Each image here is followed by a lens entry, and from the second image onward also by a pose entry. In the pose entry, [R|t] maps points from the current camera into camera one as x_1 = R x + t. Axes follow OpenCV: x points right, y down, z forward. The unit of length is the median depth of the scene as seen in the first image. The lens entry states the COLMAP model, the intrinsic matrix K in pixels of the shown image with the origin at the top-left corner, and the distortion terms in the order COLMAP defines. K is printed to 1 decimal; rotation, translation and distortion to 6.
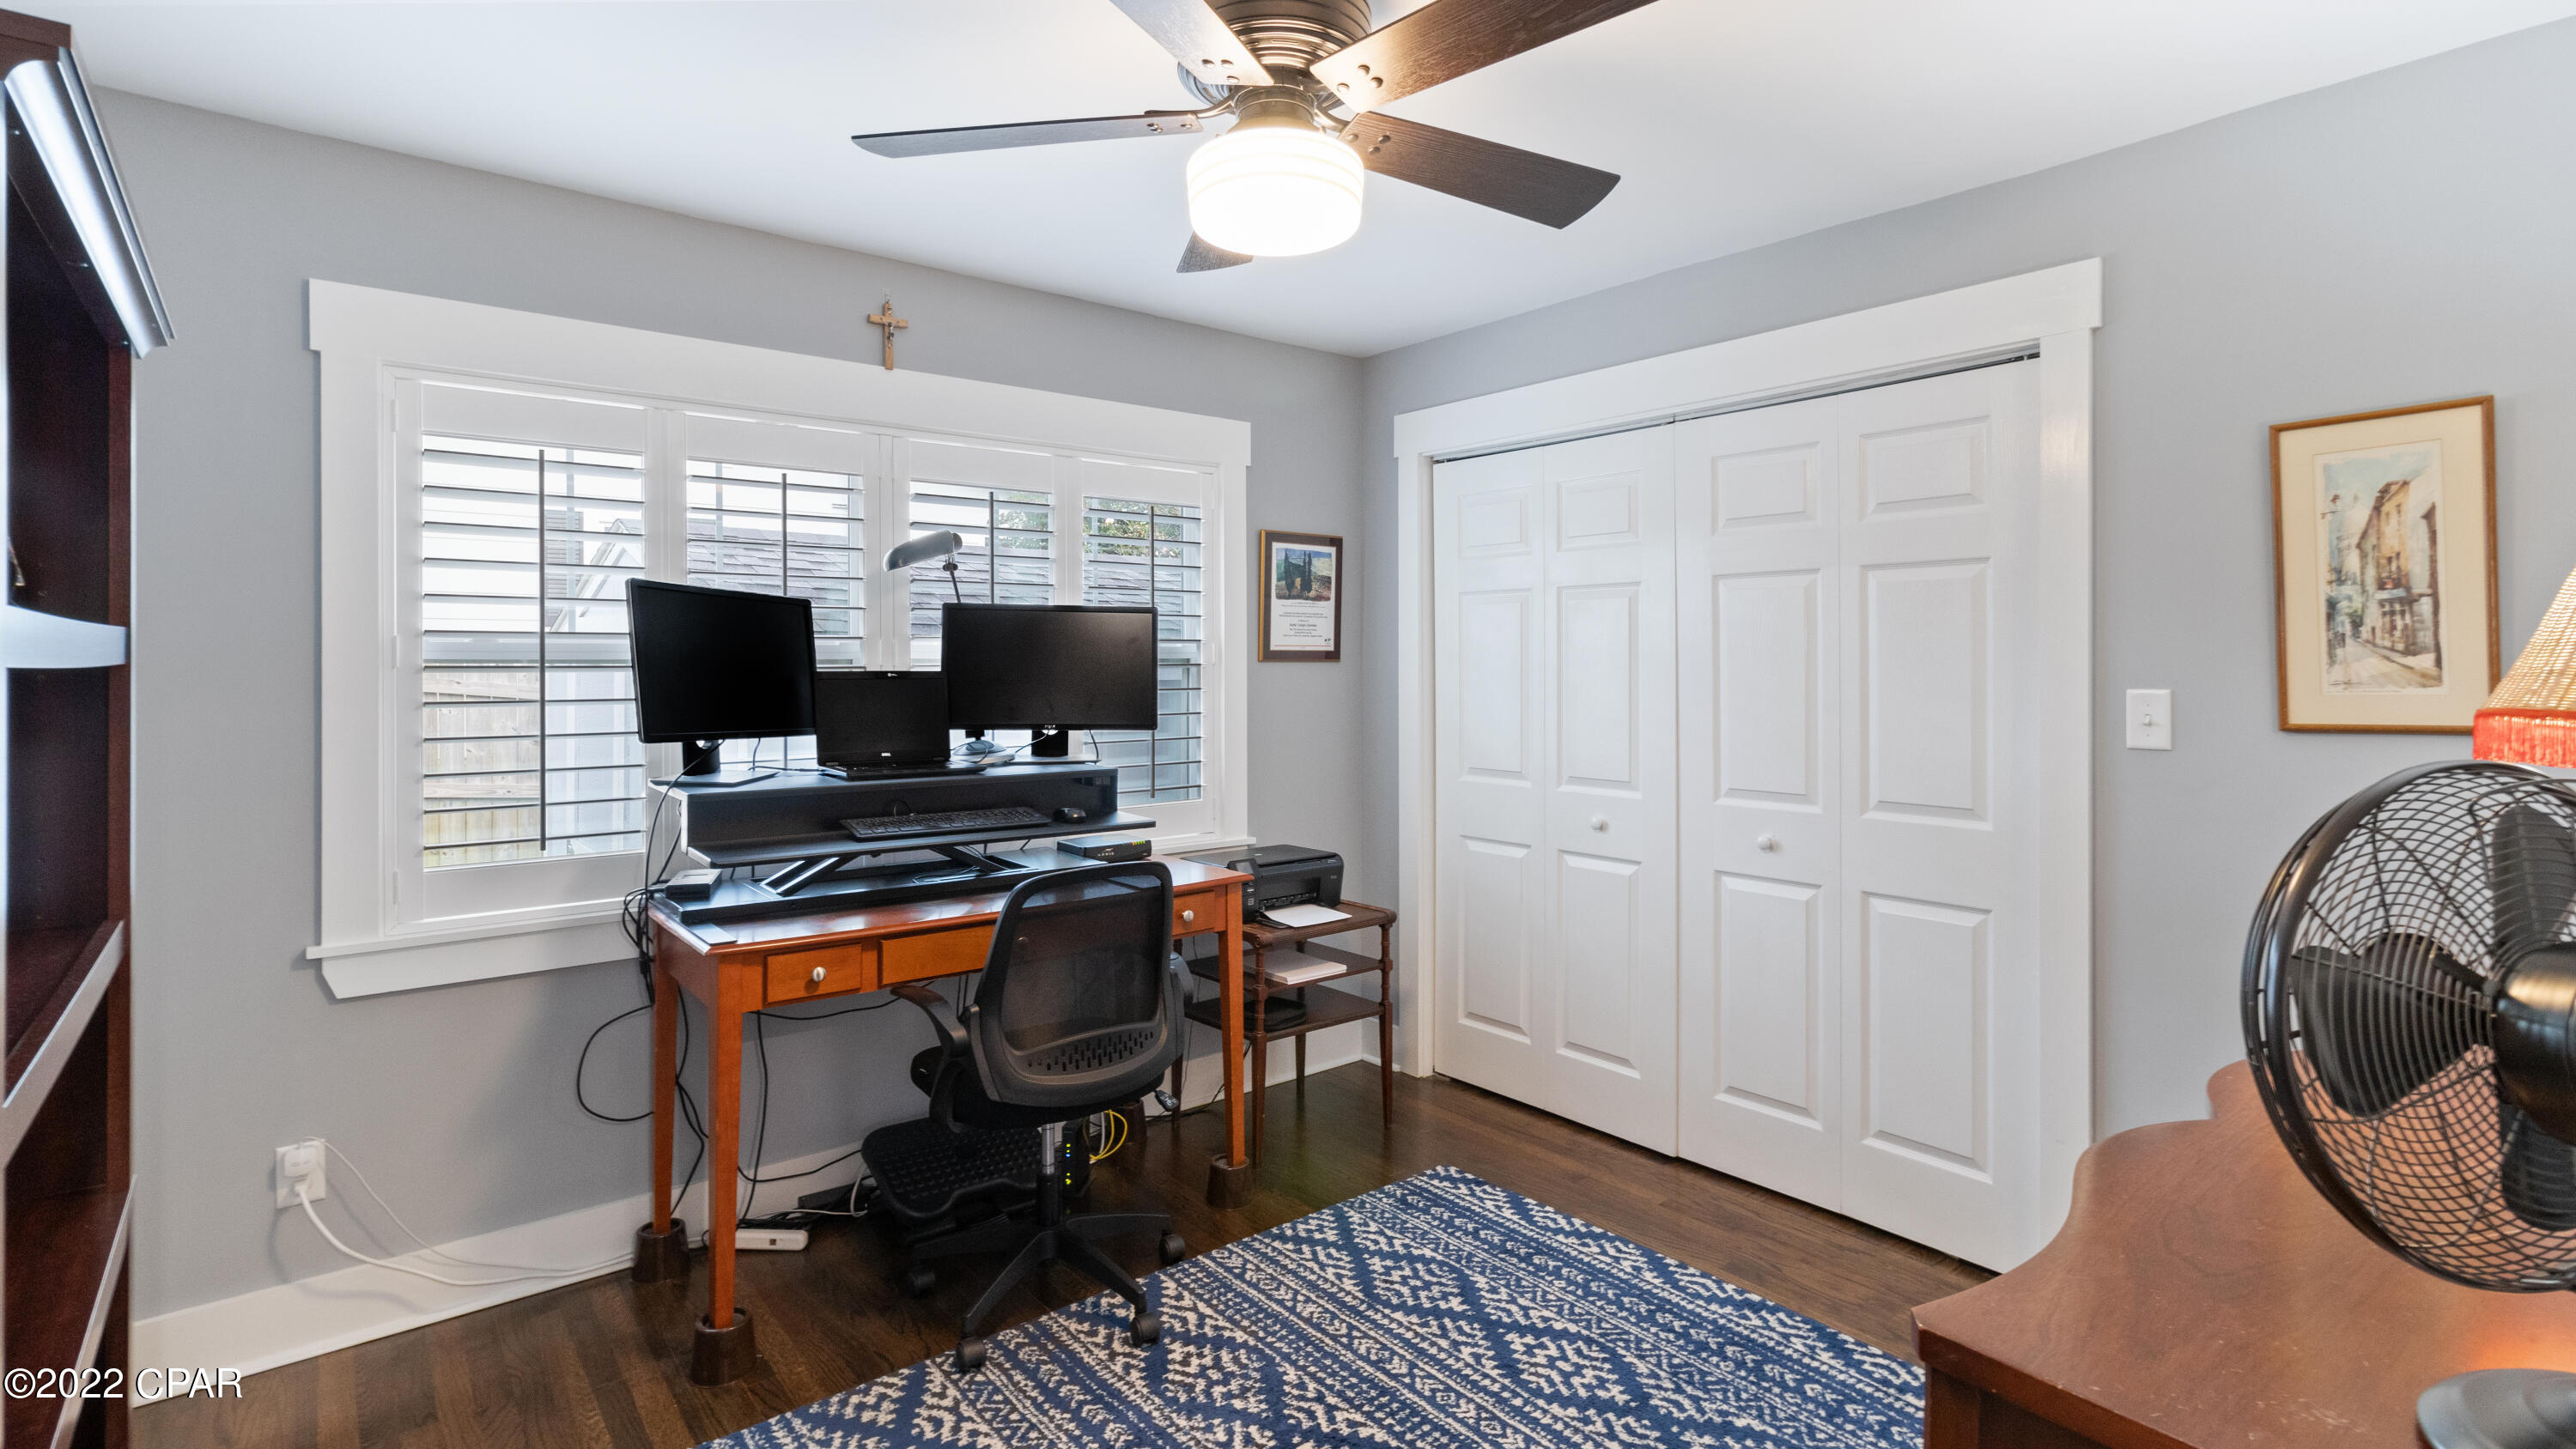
lens RADIAL K [[1220.4, 0, 1324.7], [0, 1220.4, 728.7], [0, 0, 1]] dist [-0.000246, -0.000001]
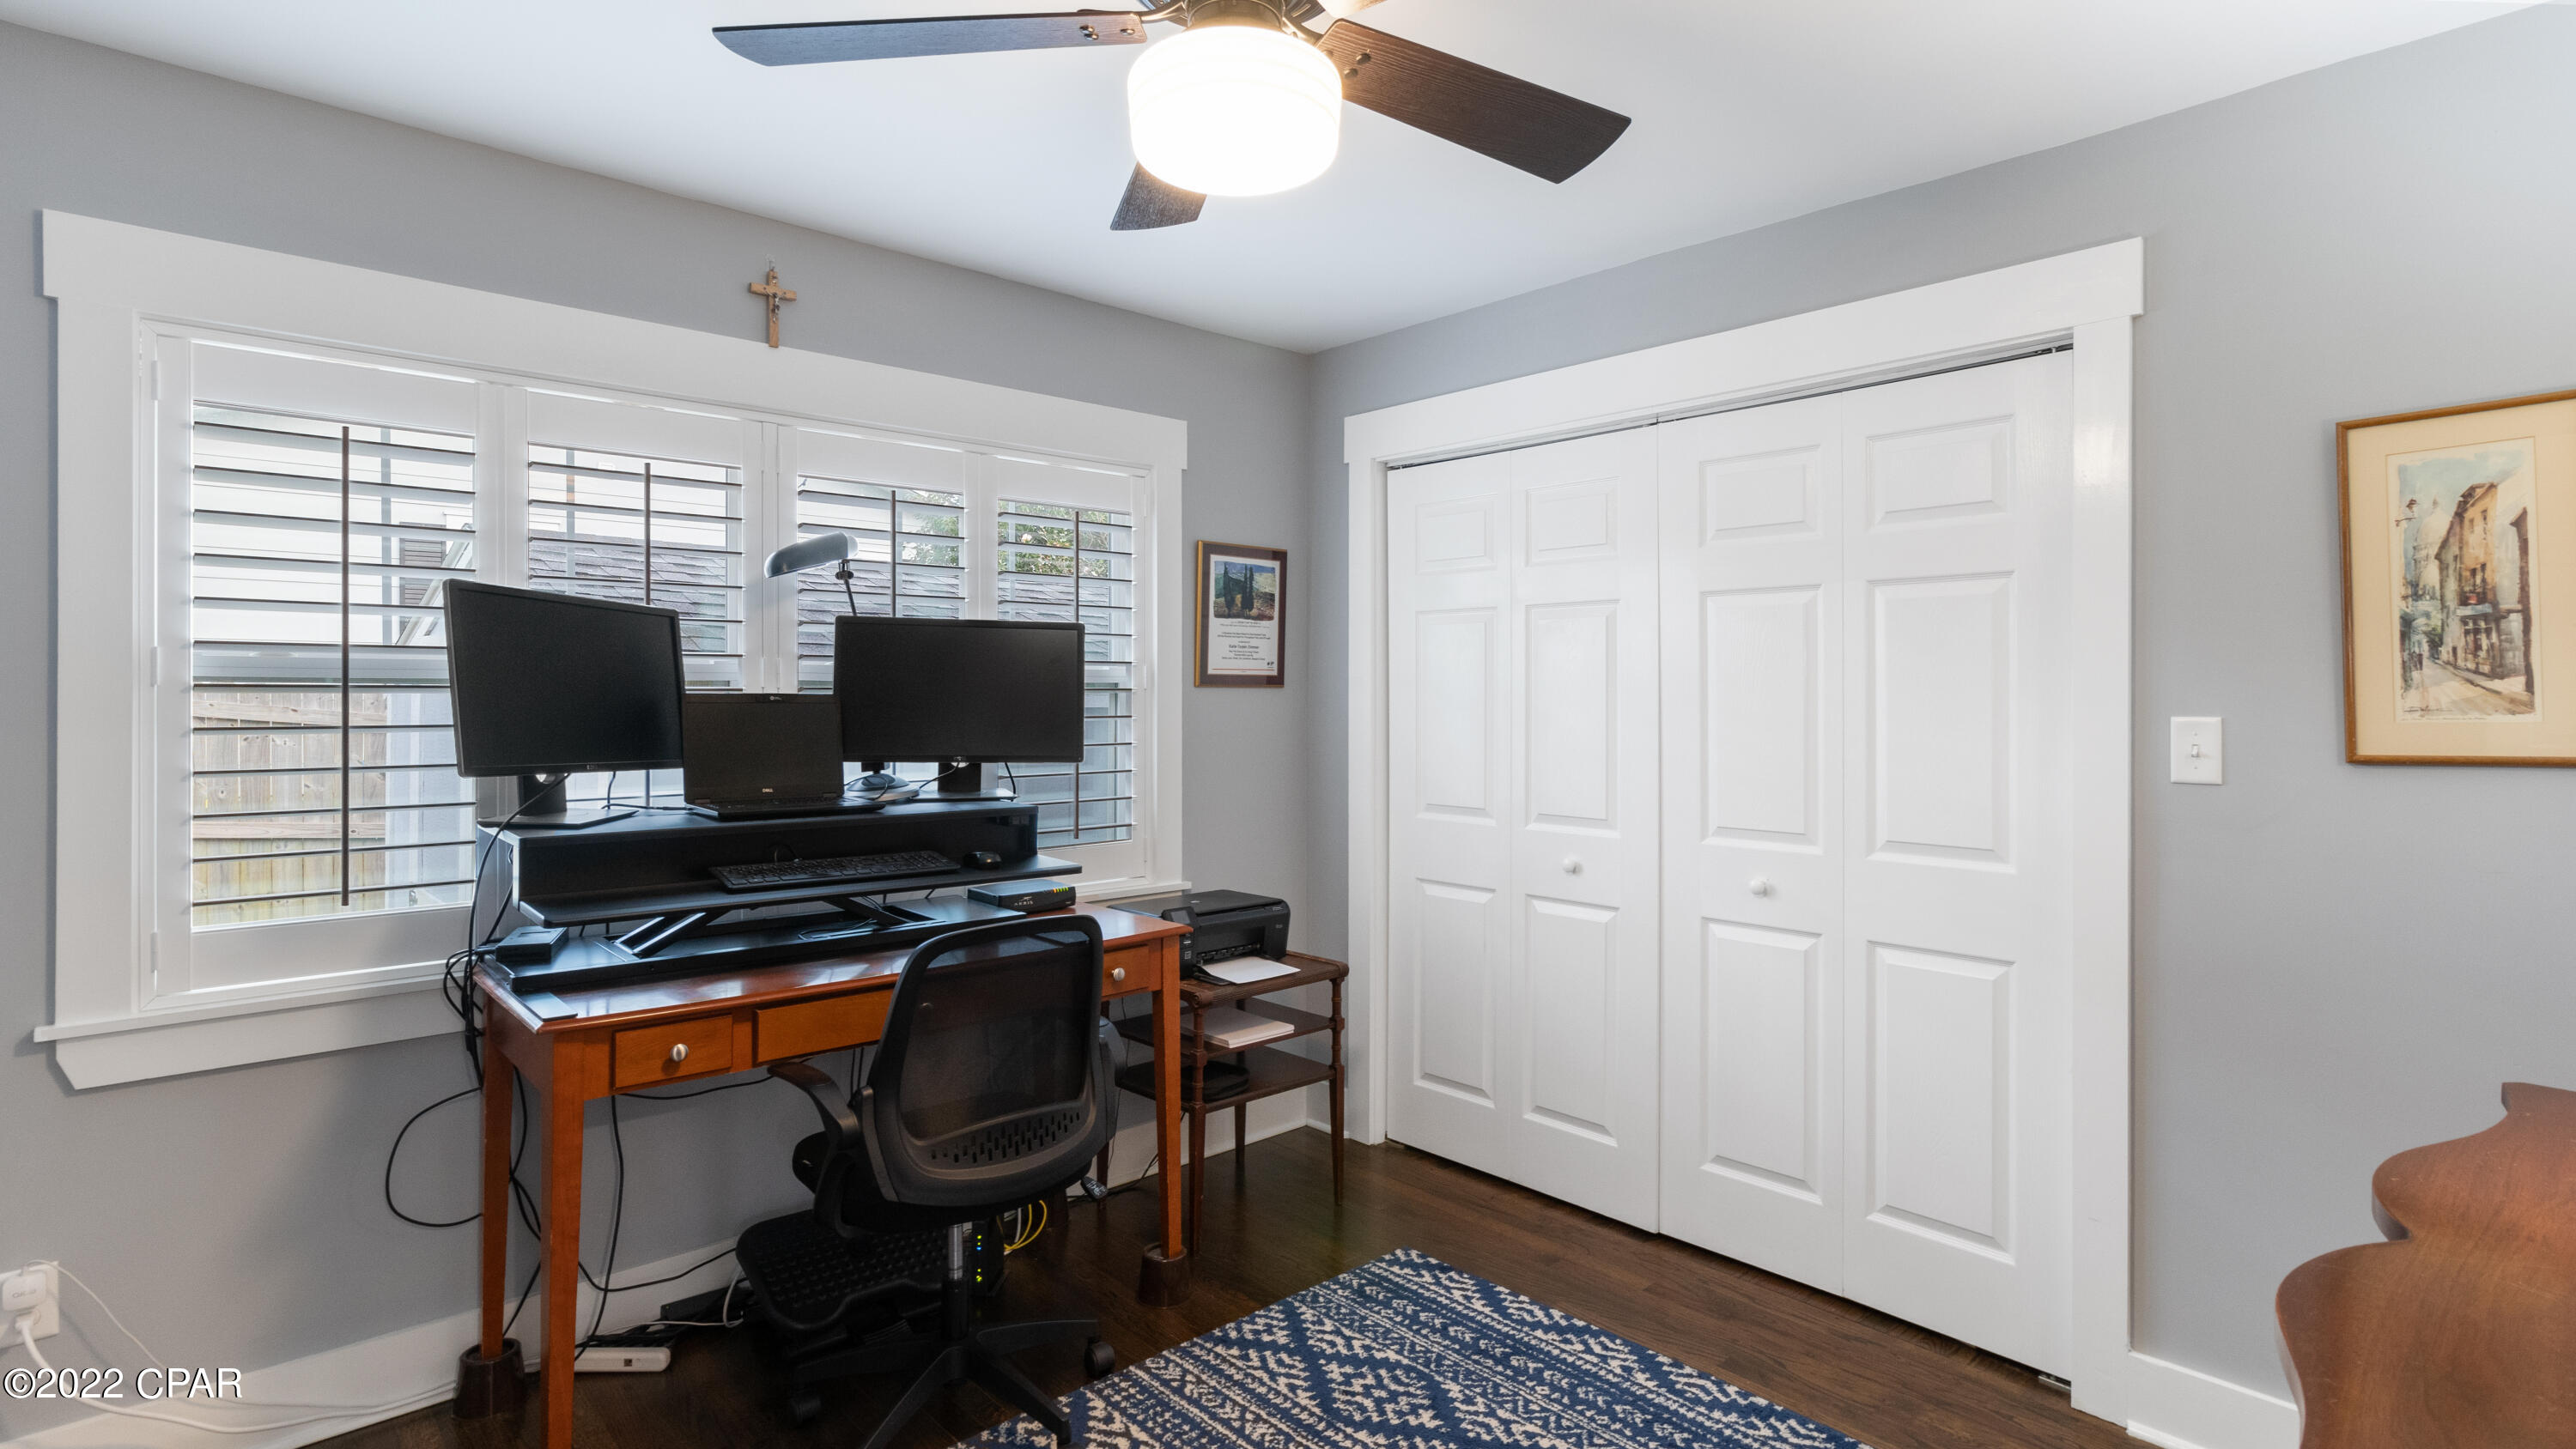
lens RADIAL K [[1251.4, 0, 1309.6], [0, 1251.4, 747.3], [0, 0, 1]] dist [0.001893, 0.000979]
pose [[0.998774, 0.000882, 0.049495, -0.020481], [-0.000285, 0.999927, -0.012081, 0.001269], [-0.049502, 0.012052, 0.998701, 0.098115]]
